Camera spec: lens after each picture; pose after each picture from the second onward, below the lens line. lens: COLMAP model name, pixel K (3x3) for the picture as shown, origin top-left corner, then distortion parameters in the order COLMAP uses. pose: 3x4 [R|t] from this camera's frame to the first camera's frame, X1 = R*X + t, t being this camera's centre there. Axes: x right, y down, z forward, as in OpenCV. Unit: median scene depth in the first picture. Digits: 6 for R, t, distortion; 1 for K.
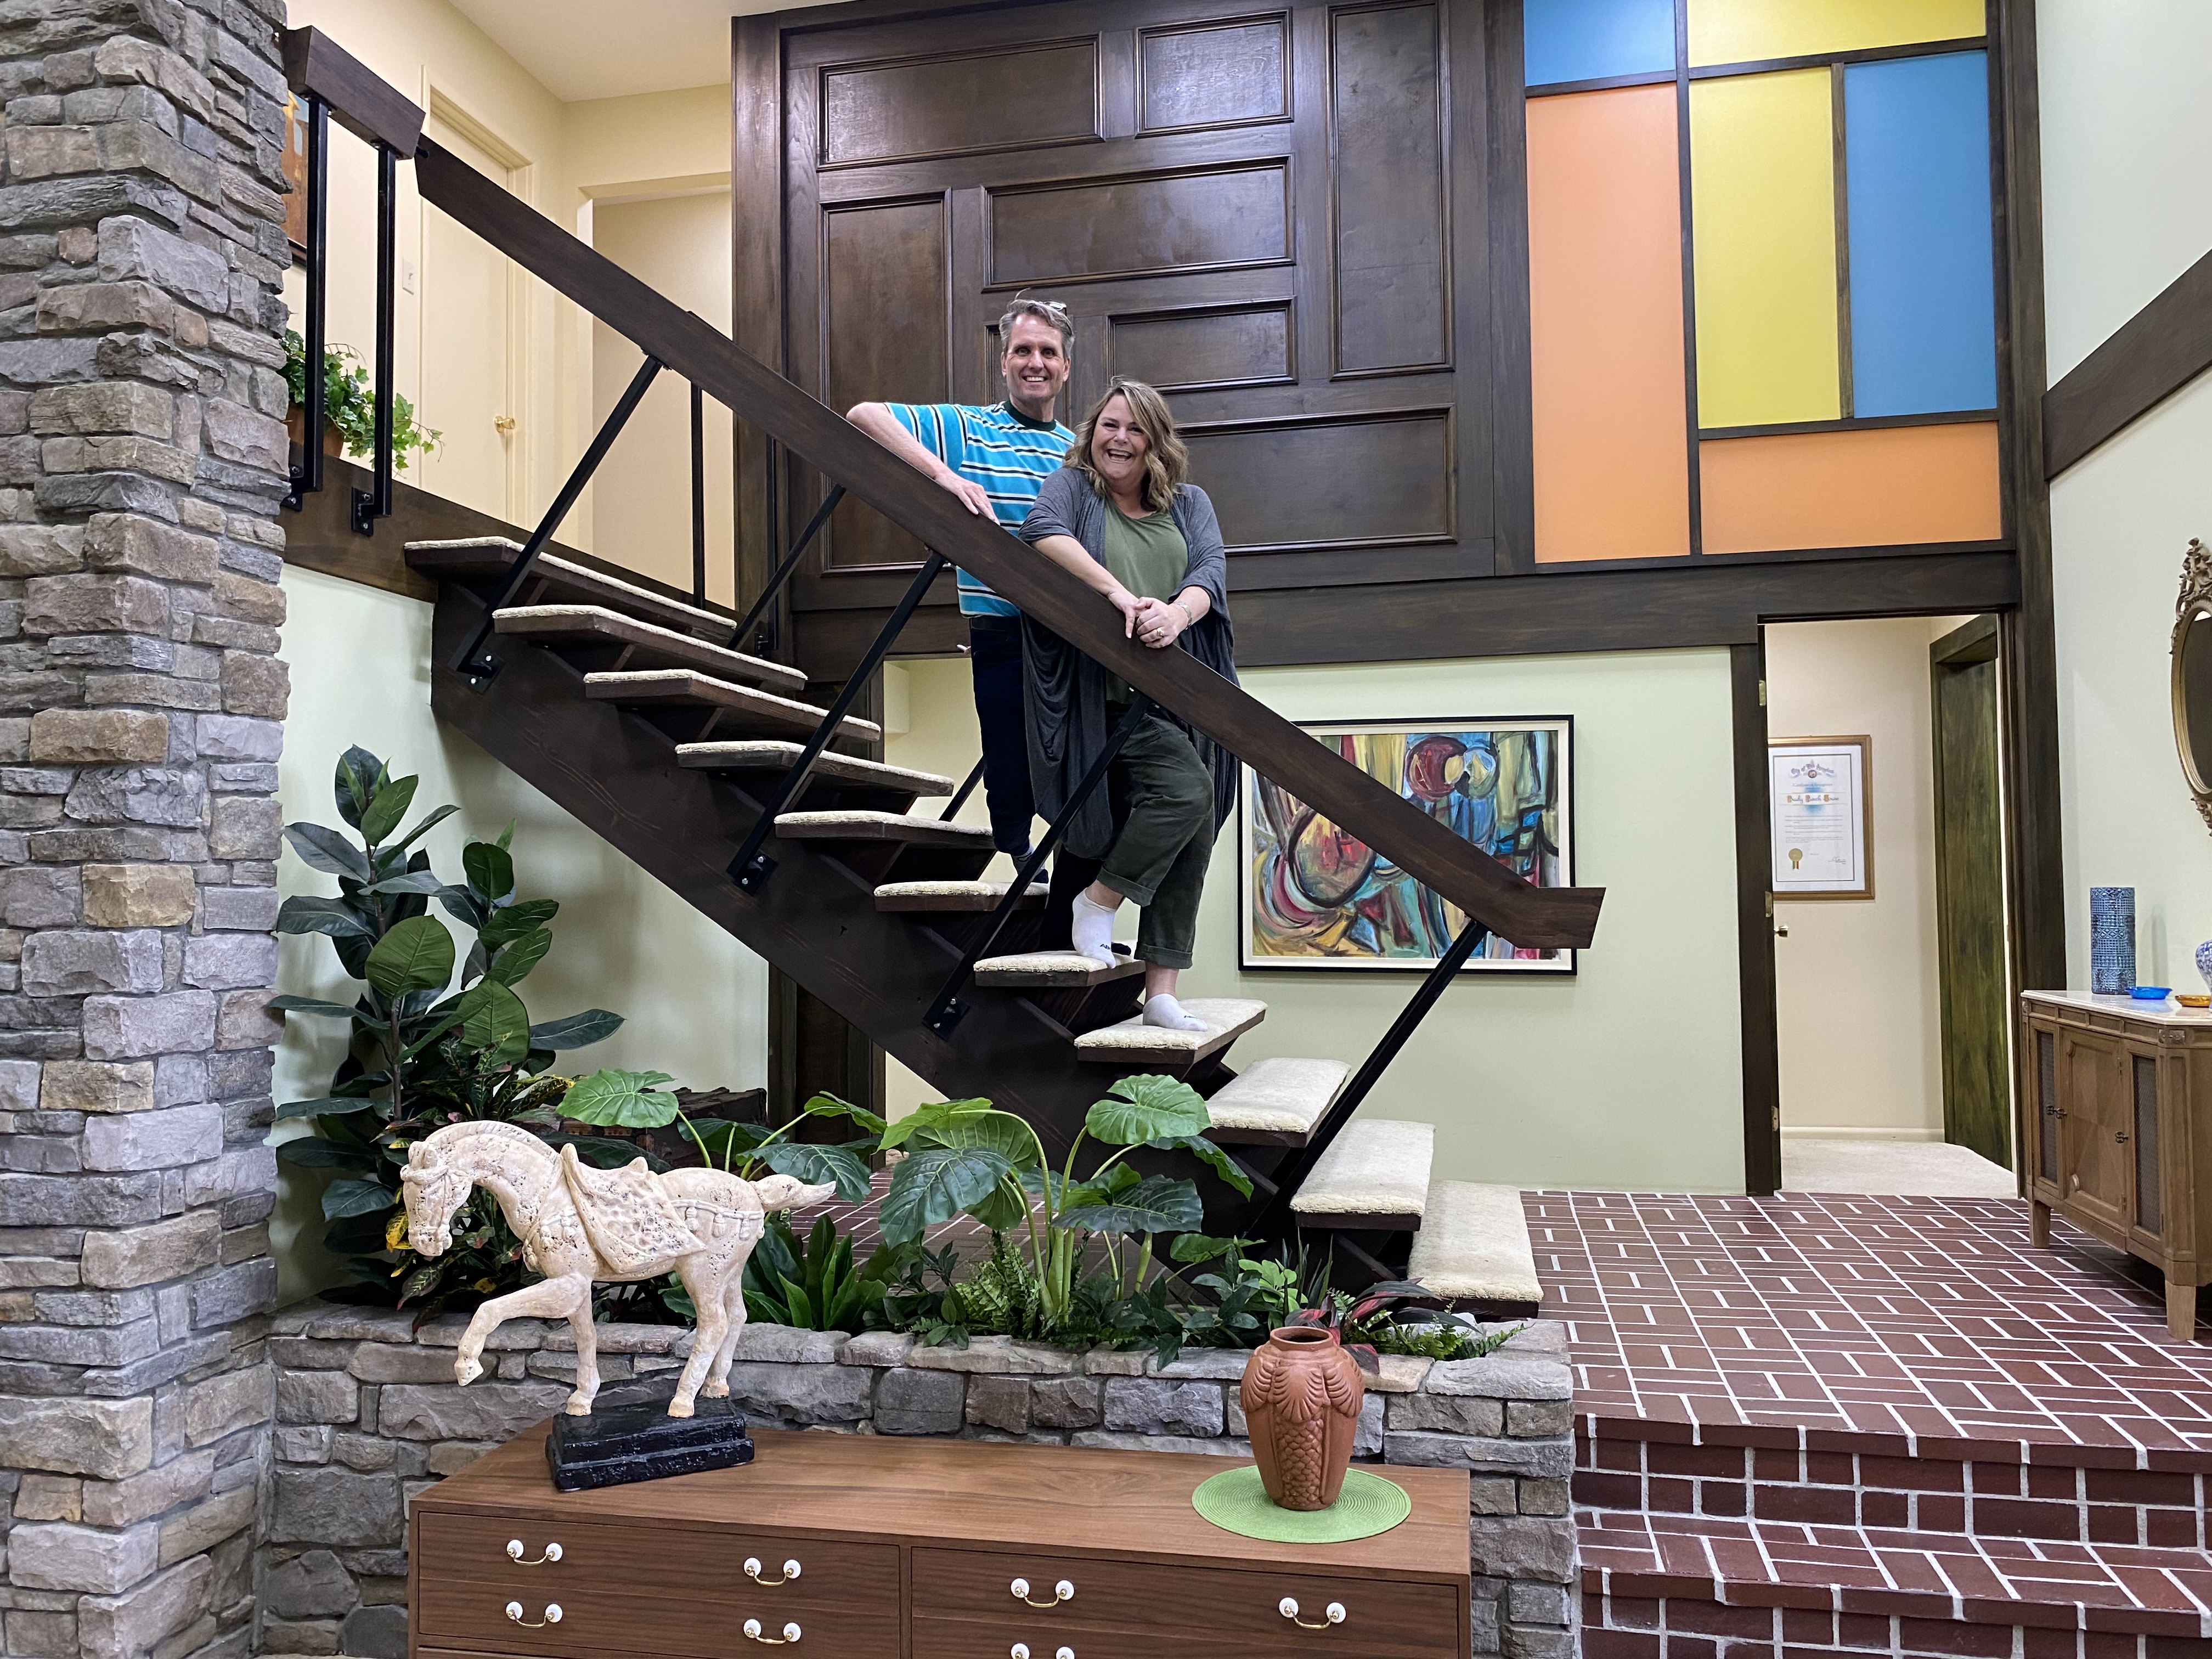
lens RADIAL K [[1682.3, 0, 1097.0], [0, 1682.3, 832.8], [0, 0, 1]] dist [0.018137, -0.008132]
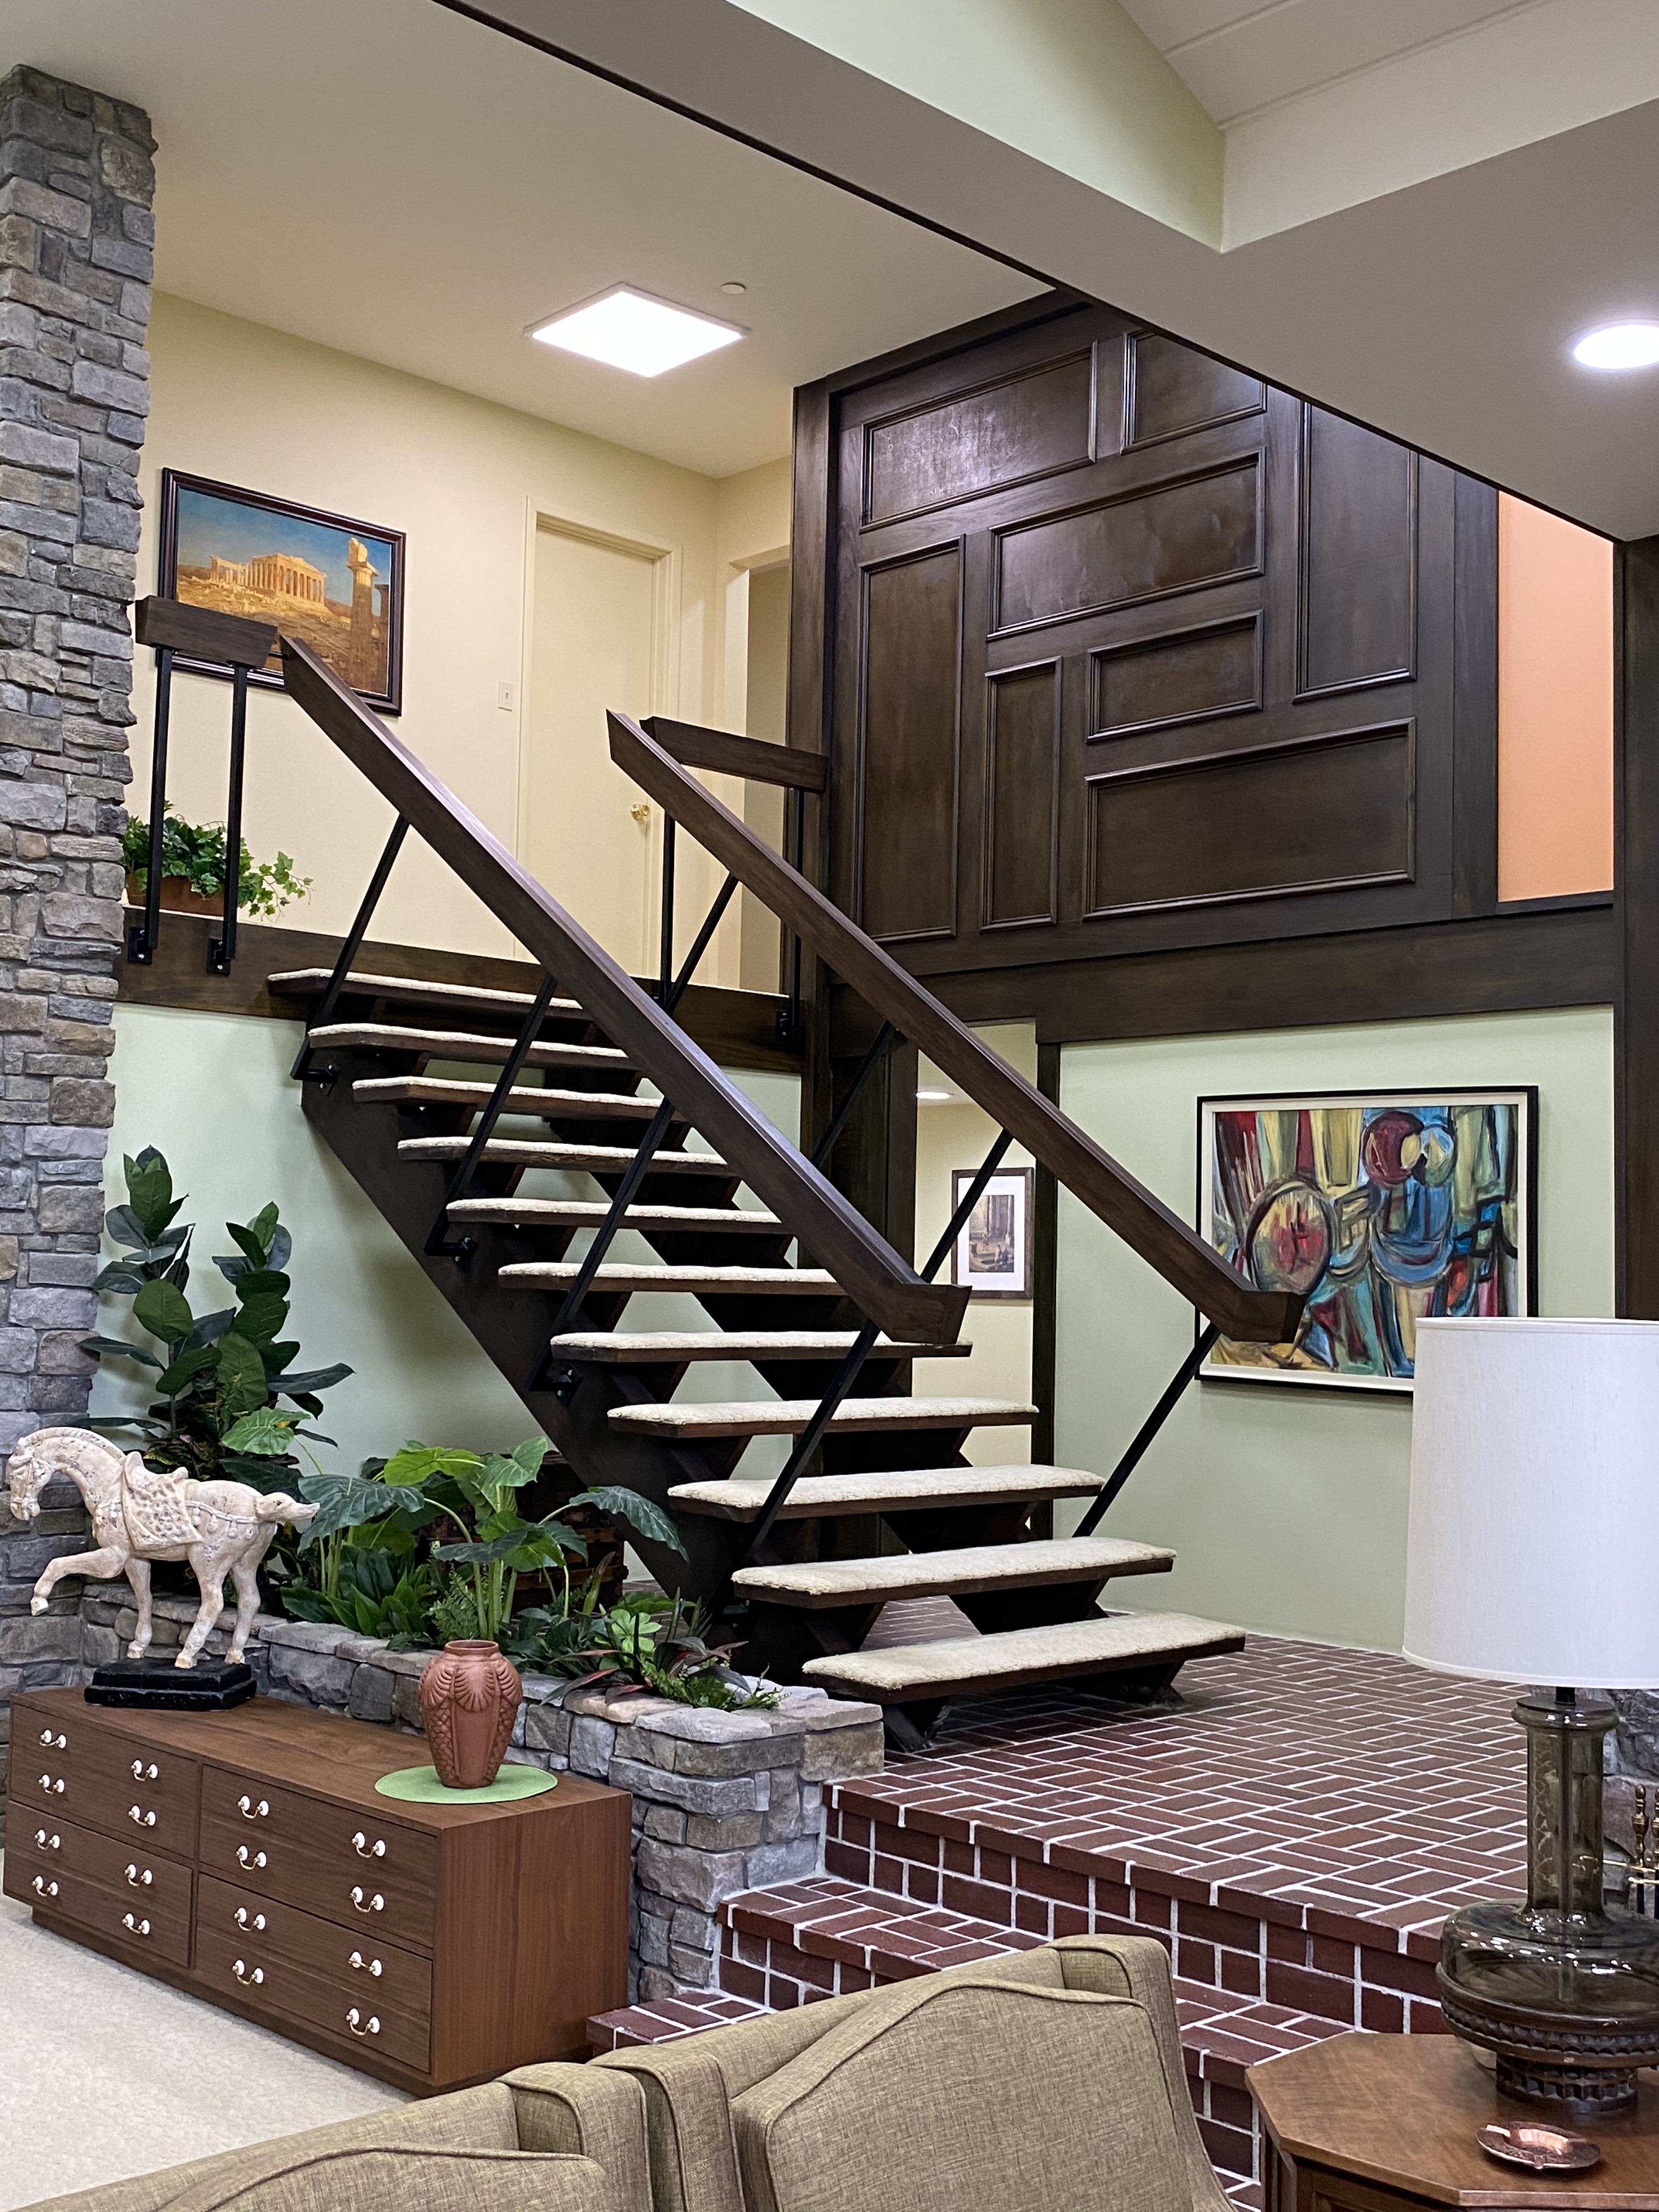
lens RADIAL K [[2341.0, 0, 829.5], [0, 2341.0, 1106.0], [0, 0, 1]] dist [0.174355, -0.541577]
pose [[0.830094, -0.010510, -0.557525, 1.035918], [-0.012093, 0.999248, -0.036843, -0.022523], [0.557493, 0.037325, 0.829342, -0.222366]]
